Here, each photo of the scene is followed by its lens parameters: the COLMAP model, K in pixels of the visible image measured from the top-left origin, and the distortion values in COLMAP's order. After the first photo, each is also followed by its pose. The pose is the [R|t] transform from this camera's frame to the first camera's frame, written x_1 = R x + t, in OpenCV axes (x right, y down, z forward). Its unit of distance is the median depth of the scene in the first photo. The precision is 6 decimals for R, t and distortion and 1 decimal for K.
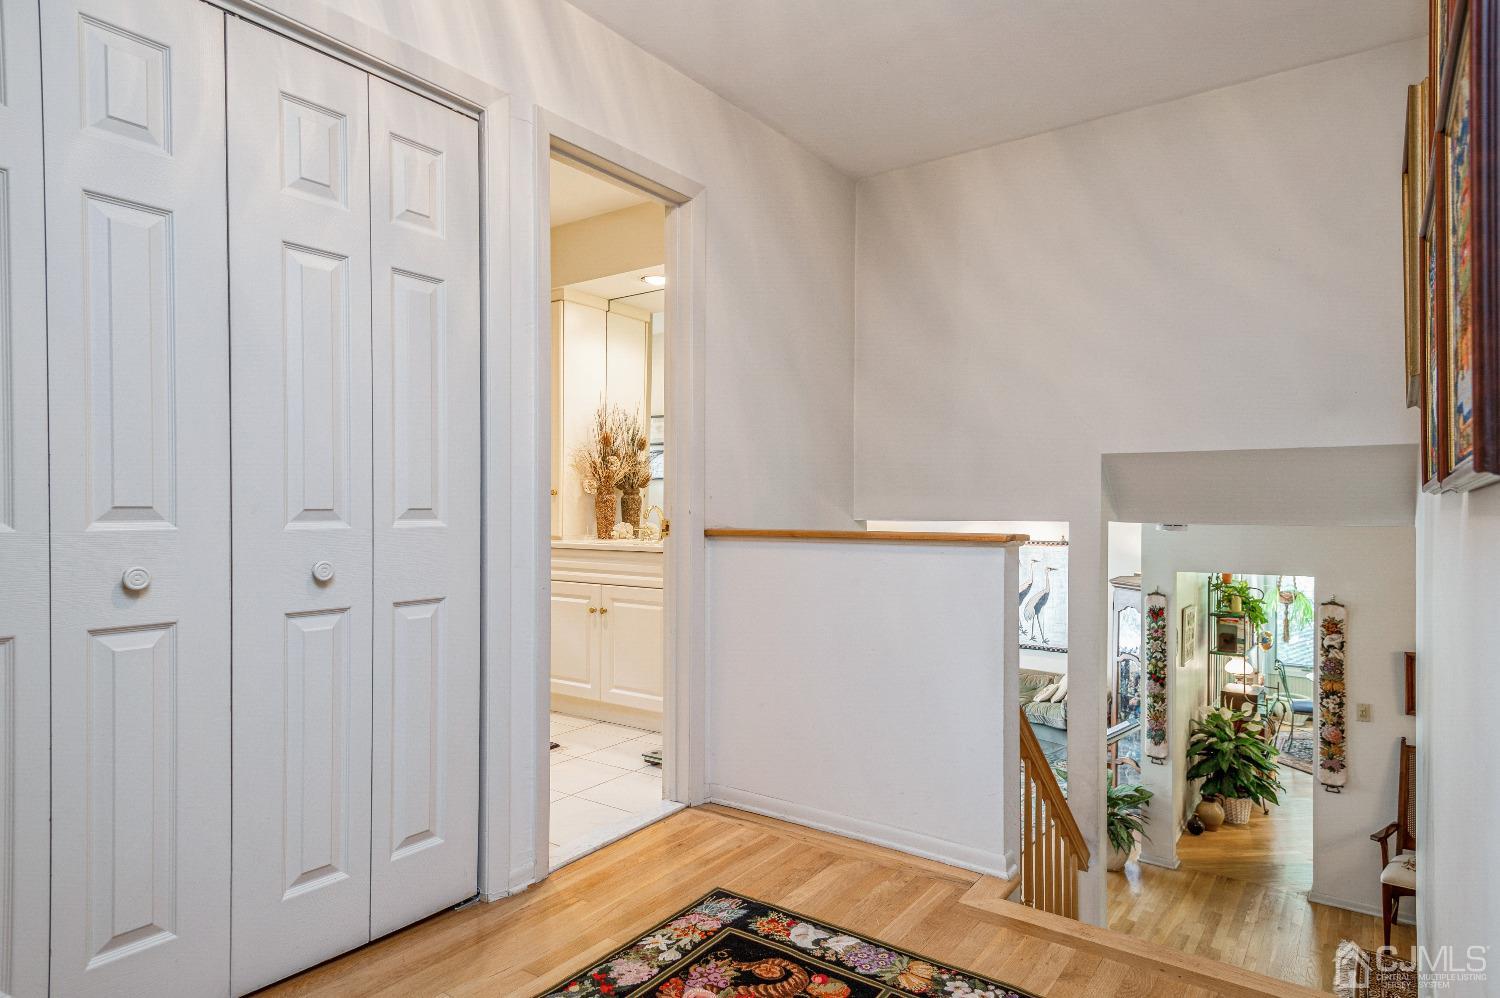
lens RADIAL K [[854.9, 0, 748.5], [0, 854.9, 526.0], [0, 0, 1]] dist [0.000963, 0.000028]
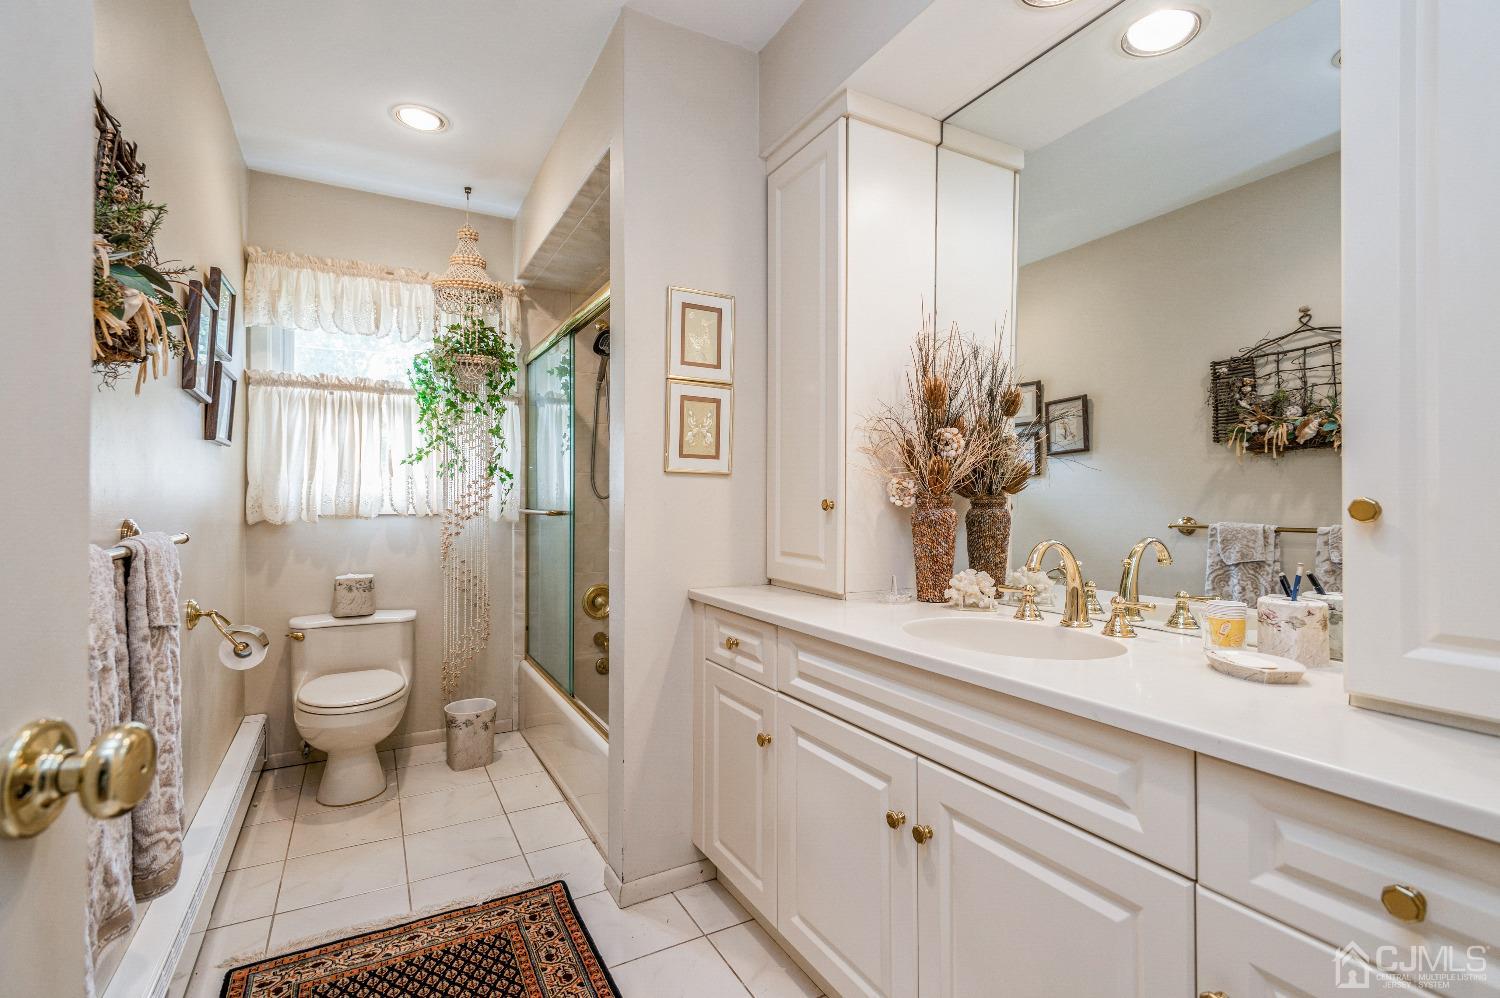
lens RADIAL K [[698.1, 0, 750.0], [0, 698.1, 499.0], [0, 0, 1]] dist [0.003095, -0.000346]
pose [[0.906208, -0.002807, -0.422823, -0.094802], [-0.005121, 0.999832, -0.017613, -0.034604], [0.422801, 0.018126, 0.906041, 0.601515]]
